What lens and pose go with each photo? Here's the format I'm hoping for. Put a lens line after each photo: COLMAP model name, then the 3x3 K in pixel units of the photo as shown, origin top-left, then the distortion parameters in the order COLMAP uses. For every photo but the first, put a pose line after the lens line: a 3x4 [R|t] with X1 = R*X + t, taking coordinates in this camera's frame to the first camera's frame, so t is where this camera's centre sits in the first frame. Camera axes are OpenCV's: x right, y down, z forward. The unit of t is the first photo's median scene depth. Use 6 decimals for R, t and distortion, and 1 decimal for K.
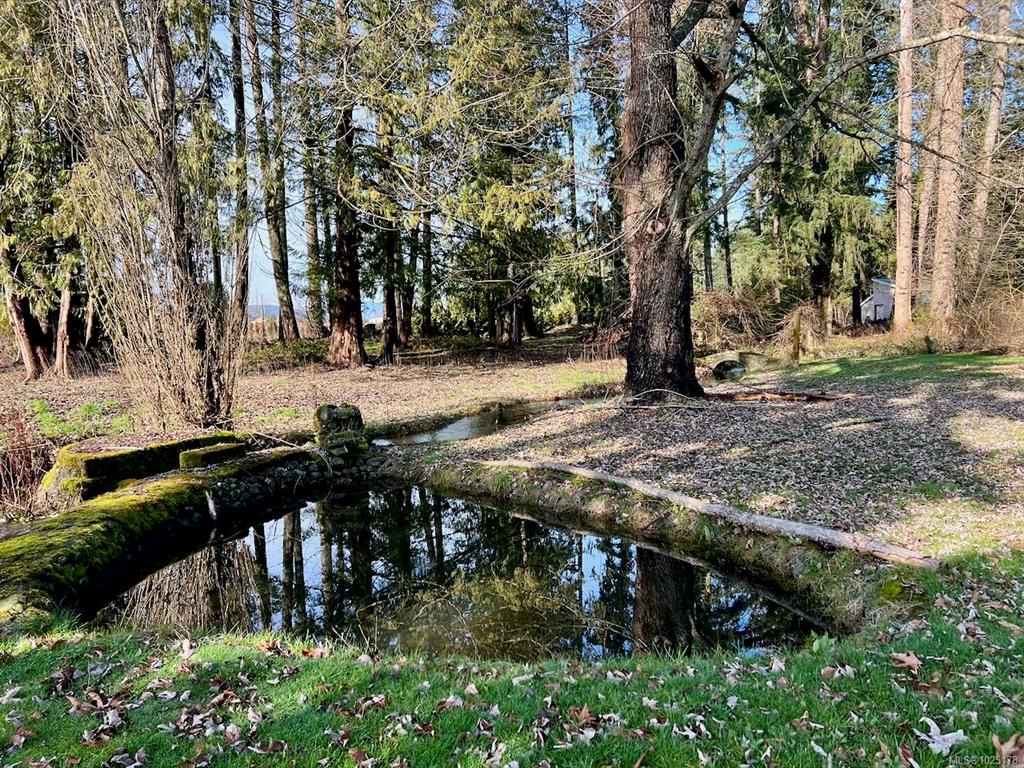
lens RADIAL K [[806.6, 0, 512.0], [0, 806.6, 384.0], [0, 0, 1]] dist [-0.001336, 0.001876]
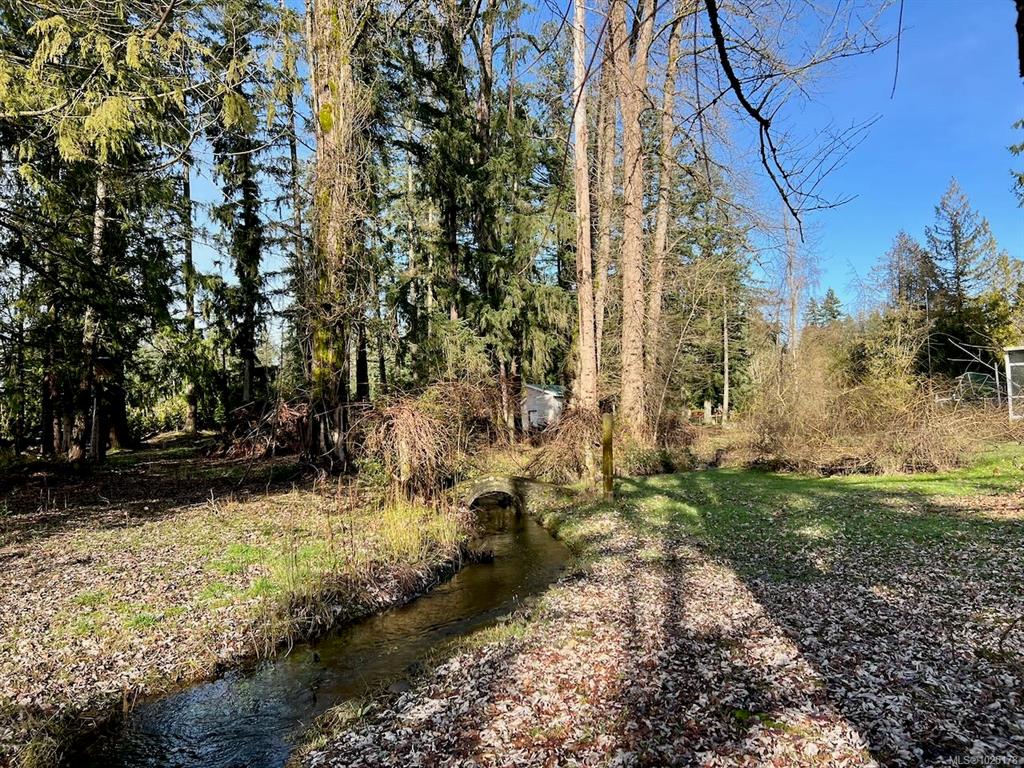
lens RADIAL K [[765.7, 0, 512.0], [0, 765.7, 384.0], [0, 0, 1]] dist [0.091184, -0.097183]
pose [[0.882632, 0.032177, 0.468962, 0.004202], [0.030481, 0.991637, -0.125408, -0.022552], [-0.469076, 0.124984, 0.874269, 0.291686]]
